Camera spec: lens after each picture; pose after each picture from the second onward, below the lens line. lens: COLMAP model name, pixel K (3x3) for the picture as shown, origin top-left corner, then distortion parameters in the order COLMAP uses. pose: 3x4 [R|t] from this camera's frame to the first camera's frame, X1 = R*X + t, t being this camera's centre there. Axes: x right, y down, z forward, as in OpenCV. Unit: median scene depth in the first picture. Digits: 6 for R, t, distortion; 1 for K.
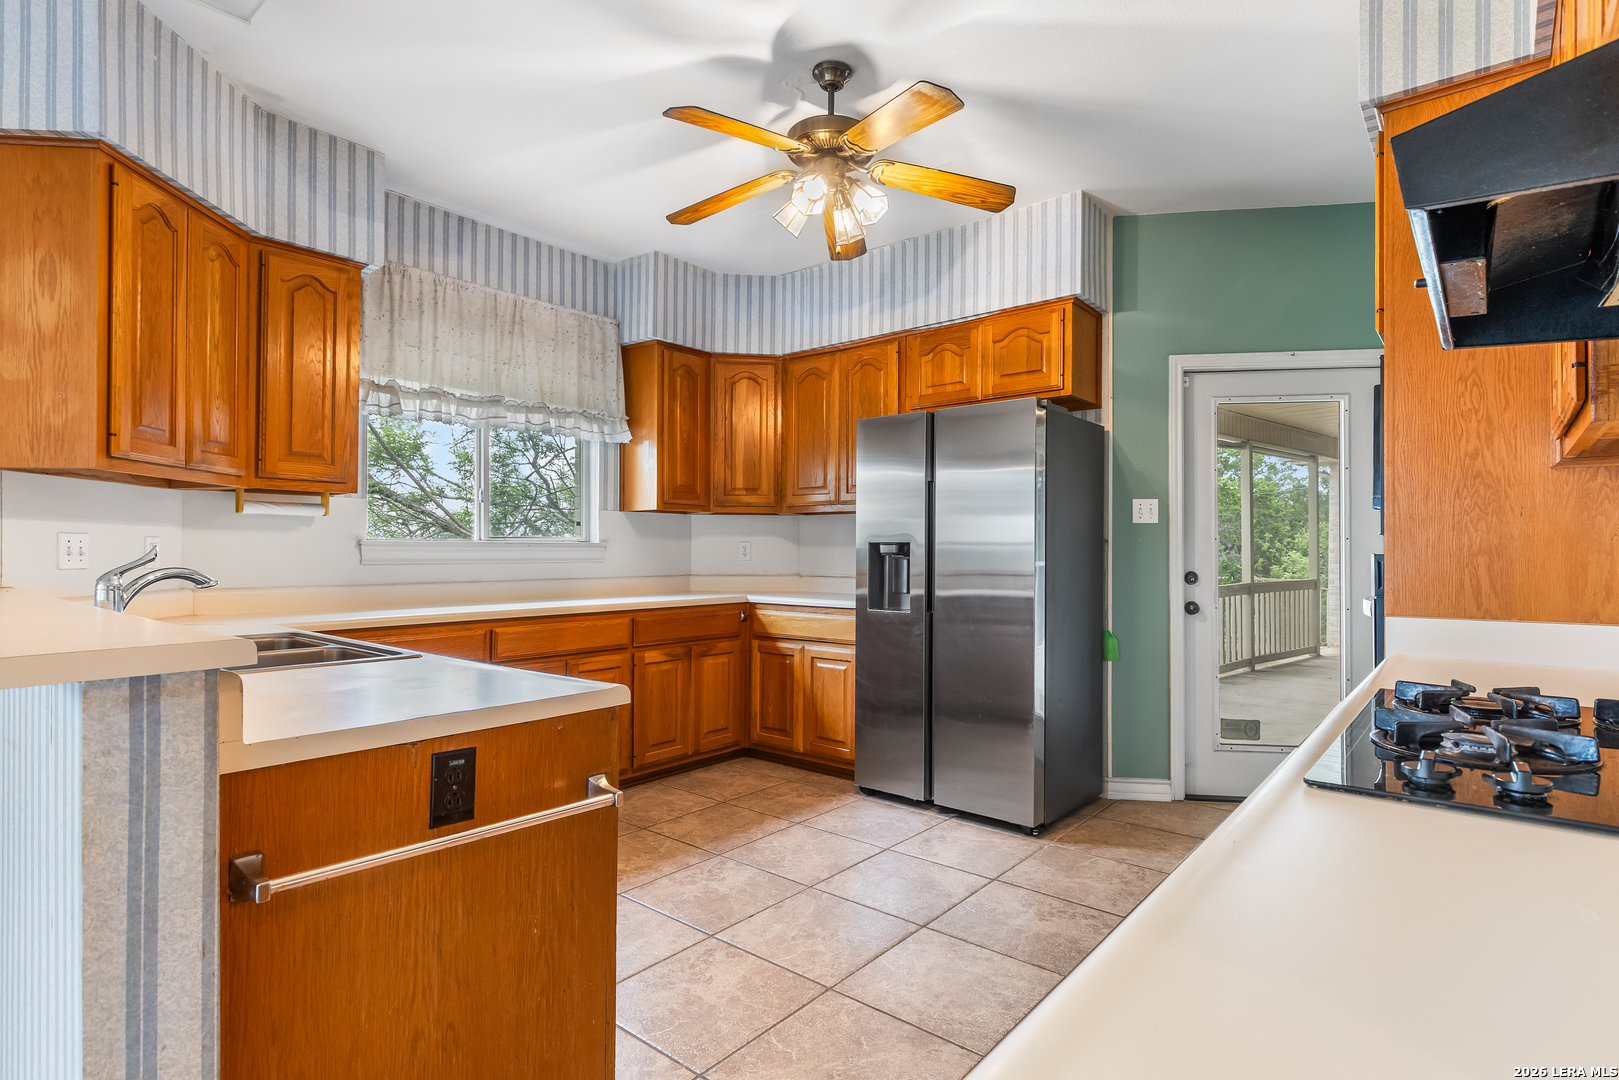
lens RADIAL K [[813.7, 0, 801.2], [0, 813.7, 550.3], [0, 0, 1]] dist [0.001457, 0.000438]
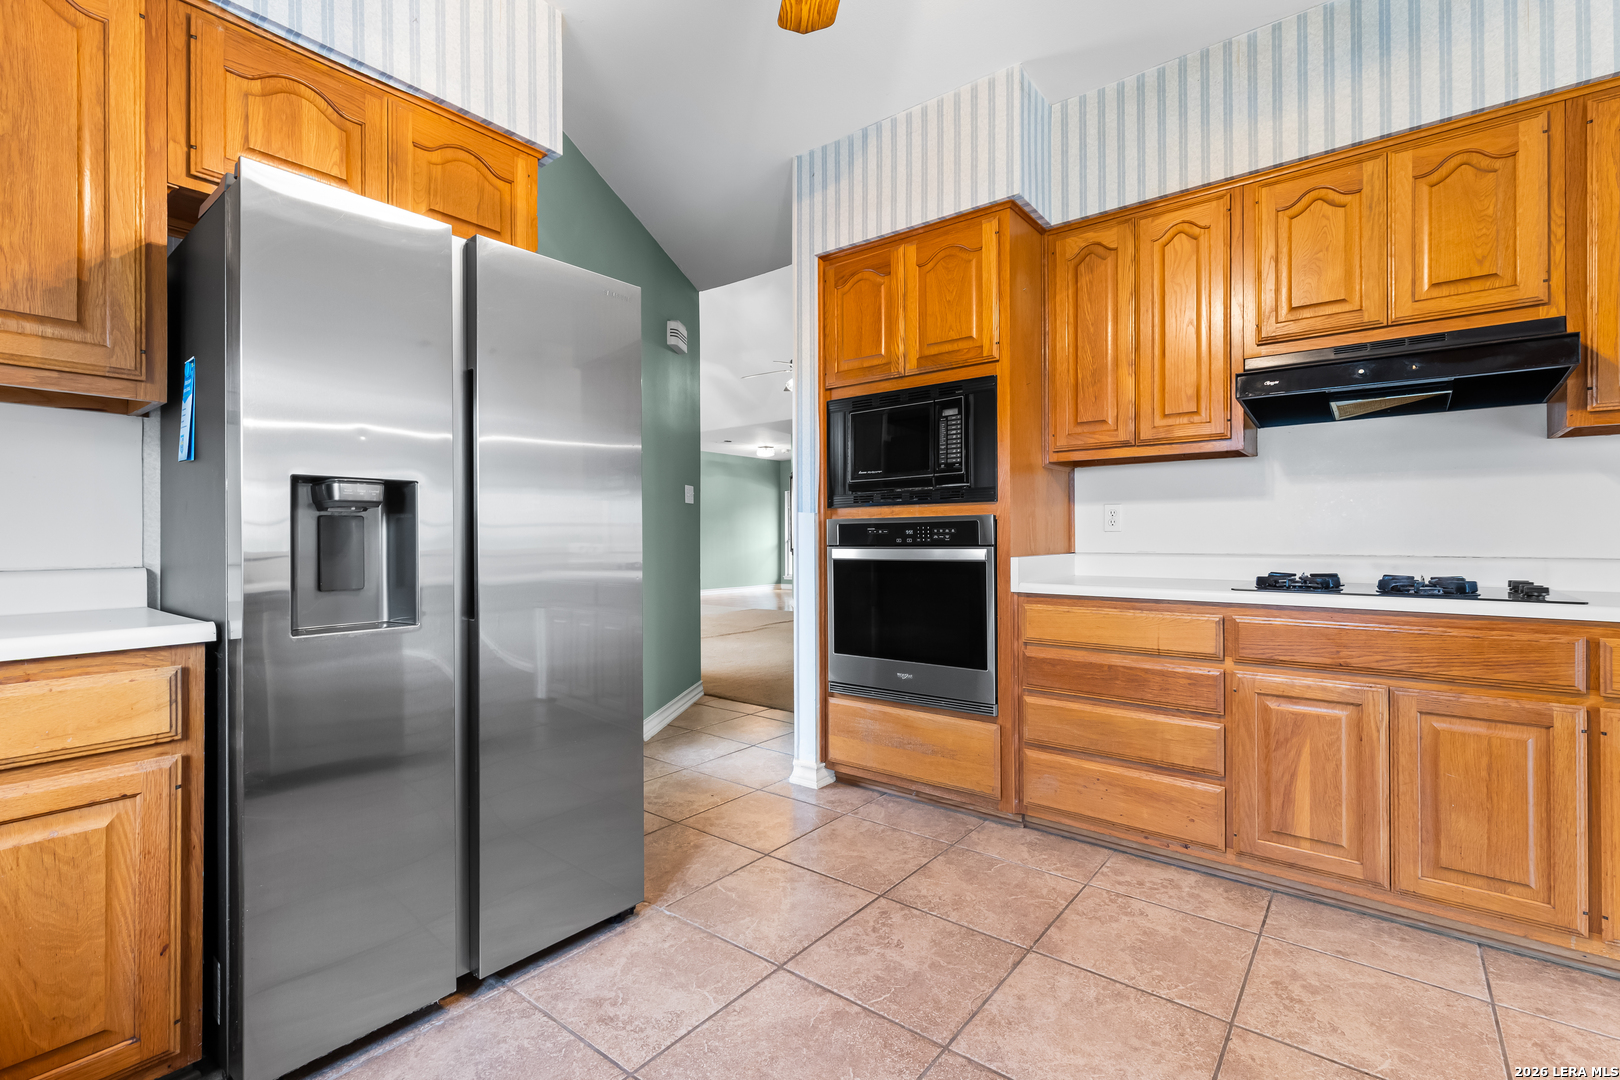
lens RADIAL K [[737.0, 0, 819.9], [0, 737.0, 542.1], [0, 0, 1]] dist [0.009330, -0.000489]
pose [[-0.044583, -0.010104, 0.998955, -0.324801], [0.003596, 0.999941, 0.010274, 0.023353], [-0.998999, 0.004051, -0.044544, 0.799524]]
